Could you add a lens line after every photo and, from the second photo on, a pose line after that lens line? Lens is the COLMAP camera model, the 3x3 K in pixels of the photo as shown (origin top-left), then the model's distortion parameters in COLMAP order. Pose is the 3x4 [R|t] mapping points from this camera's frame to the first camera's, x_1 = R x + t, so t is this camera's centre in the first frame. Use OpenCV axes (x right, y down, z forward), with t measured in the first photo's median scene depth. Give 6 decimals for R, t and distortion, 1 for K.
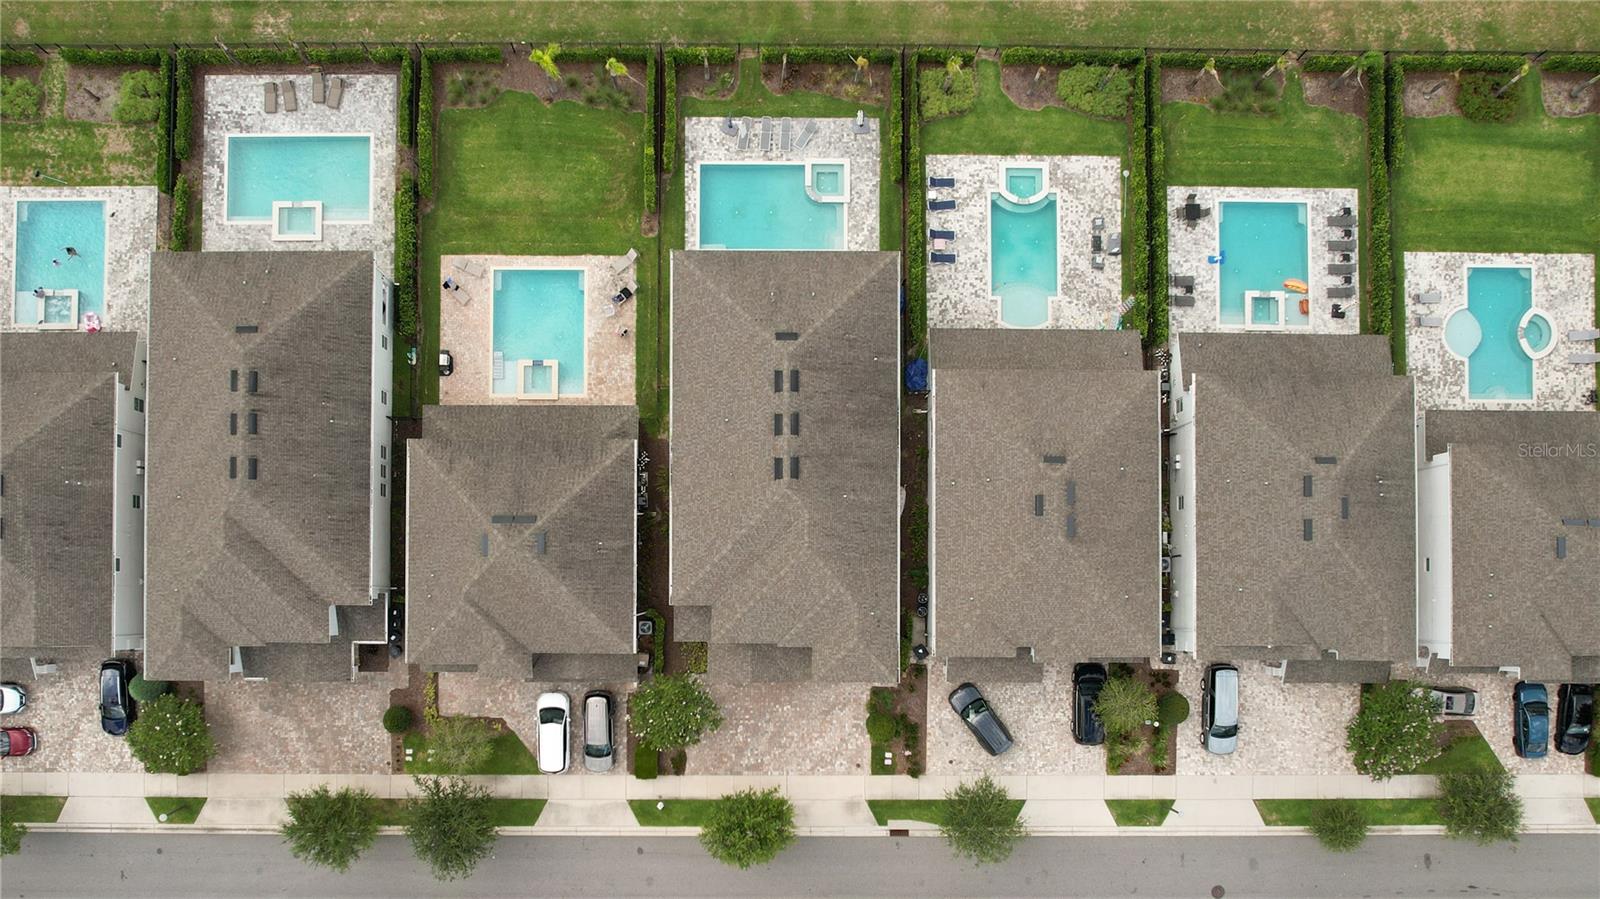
lens RADIAL K [[1319.2, 0, 754.9], [0, 1319.2, 564.9], [0, 0, 1]] dist [-0.109451, 0.100199]
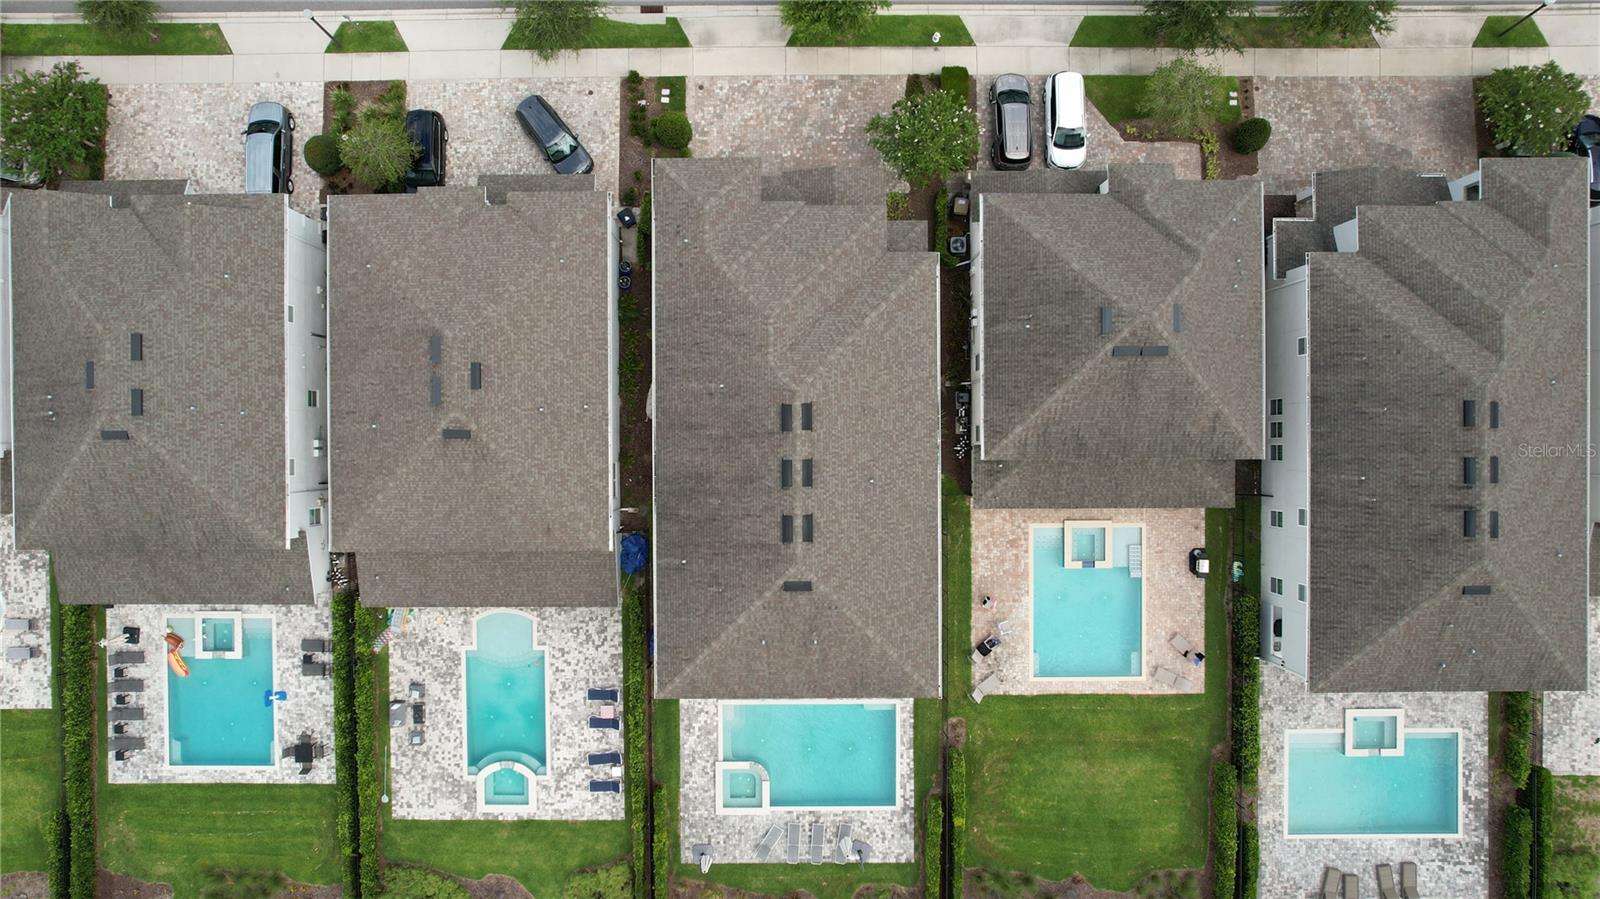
lens RADIAL K [[1319.2, 0, 803.0], [0, 1319.2, 393.9], [0, 0, 1]] dist [-0.109451, 0.100199]
pose [[-0.999968, 0.007709, -0.002077, 0.016950], [-0.007728, -0.999928, 0.009150, -0.051490], [-0.002007, 0.009166, 0.999956, 0.166111]]
